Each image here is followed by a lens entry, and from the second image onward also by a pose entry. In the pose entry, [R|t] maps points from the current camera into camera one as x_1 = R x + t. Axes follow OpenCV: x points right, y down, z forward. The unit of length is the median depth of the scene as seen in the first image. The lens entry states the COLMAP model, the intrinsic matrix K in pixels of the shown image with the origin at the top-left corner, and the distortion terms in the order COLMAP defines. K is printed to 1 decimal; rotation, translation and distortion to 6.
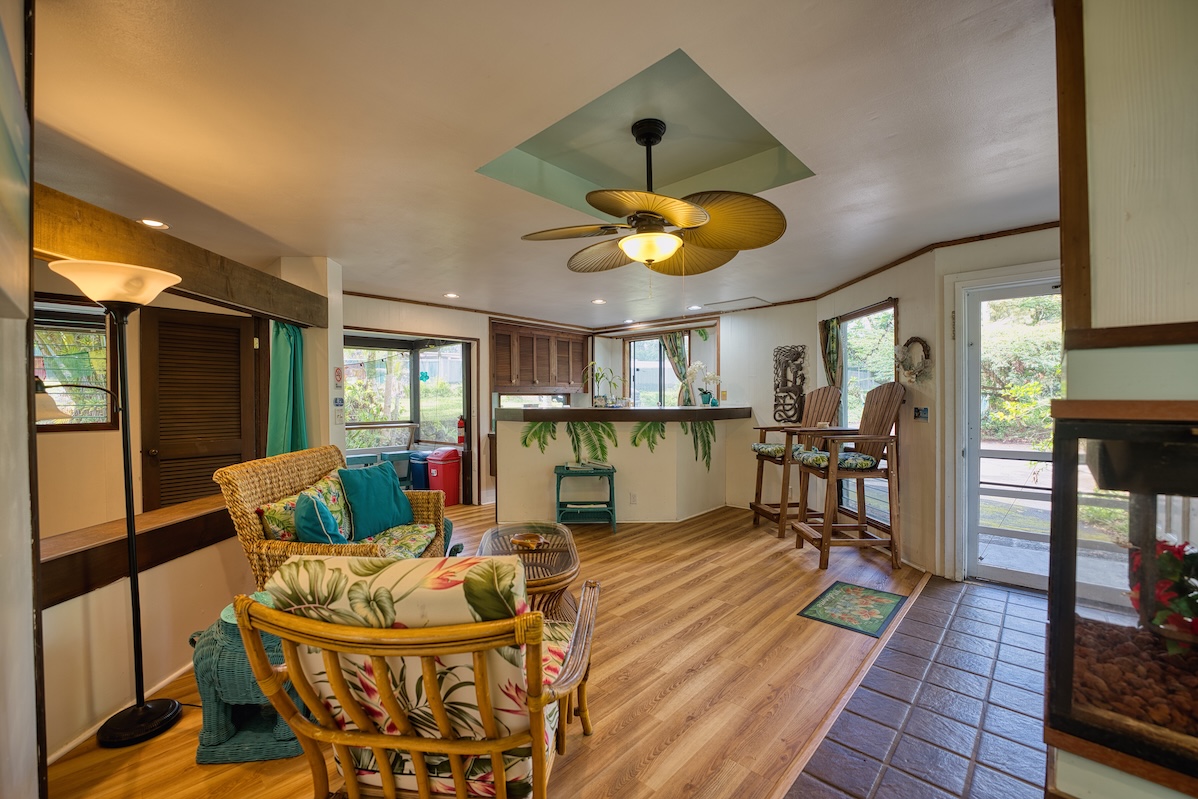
lens RADIAL K [[483.2, 0, 594.5], [0, 483.2, 401.6], [0, 0, 1]] dist [-0.023670, -0.000062]
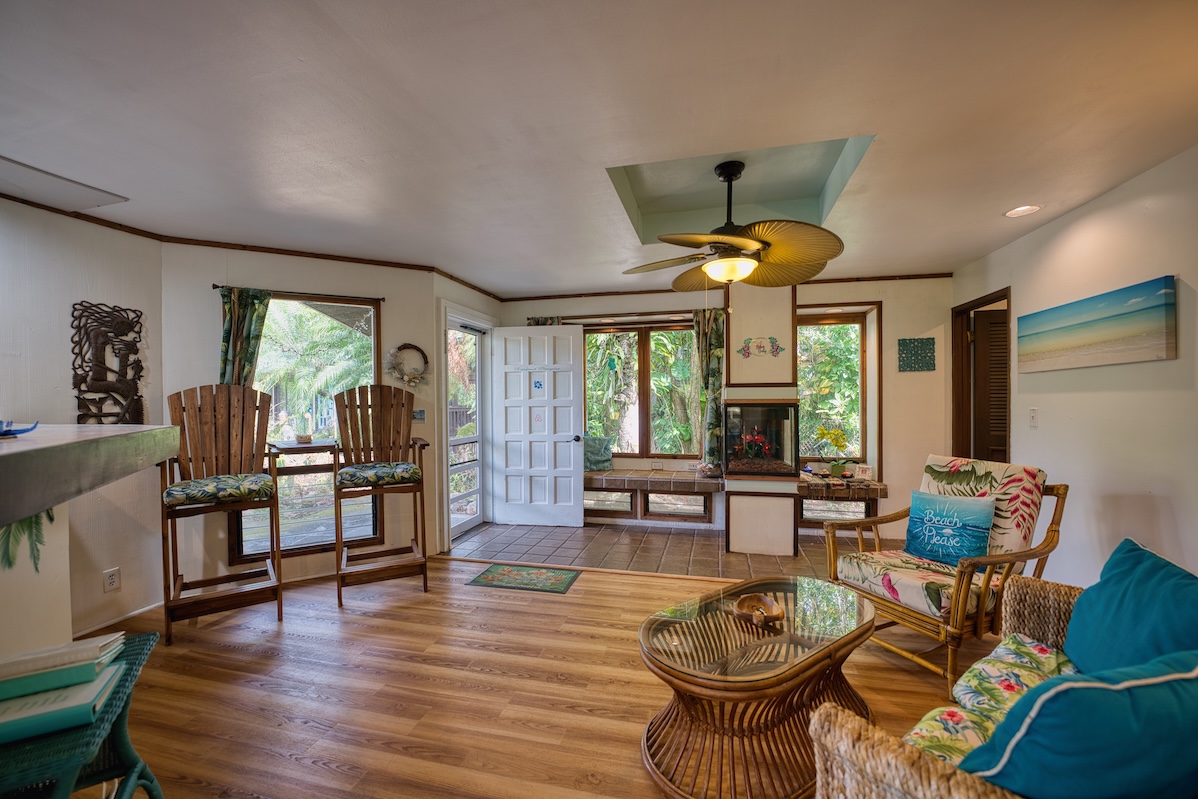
lens RADIAL K [[483.2, 0, 594.5], [0, 483.2, 401.6], [0, 0, 1]] dist [-0.023670, -0.000062]
pose [[-0.494825, 0.003857, 0.868984, -0.329106], [0.015155, 0.999876, 0.004192, -0.003205], [-0.868860, 0.015244, -0.494823, 0.833622]]
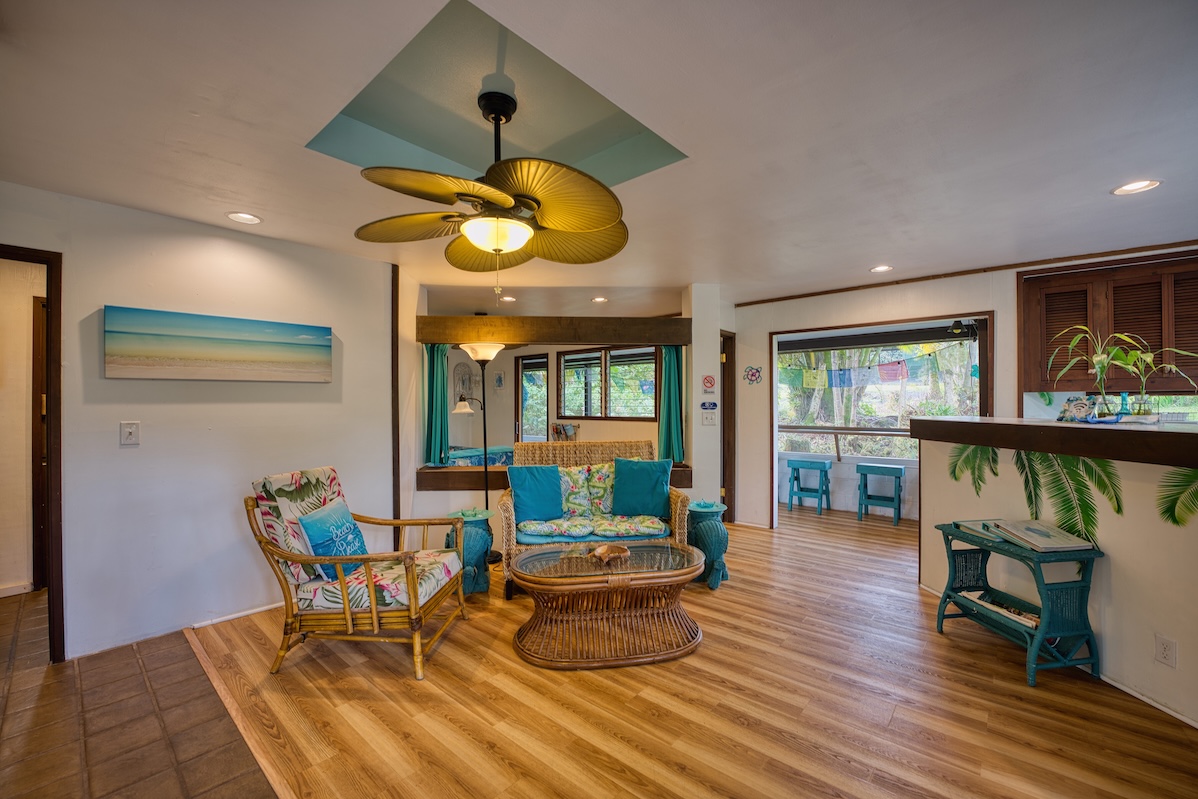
lens RADIAL K [[483.2, 0, 594.5], [0, 483.2, 401.6], [0, 0, 1]] dist [-0.023670, -0.000062]
pose [[0.043977, -0.000407, -0.999032, 0.449687], [-0.002751, 0.999996, -0.000529, -0.006025], [0.999029, 0.002772, 0.043976, 0.507821]]
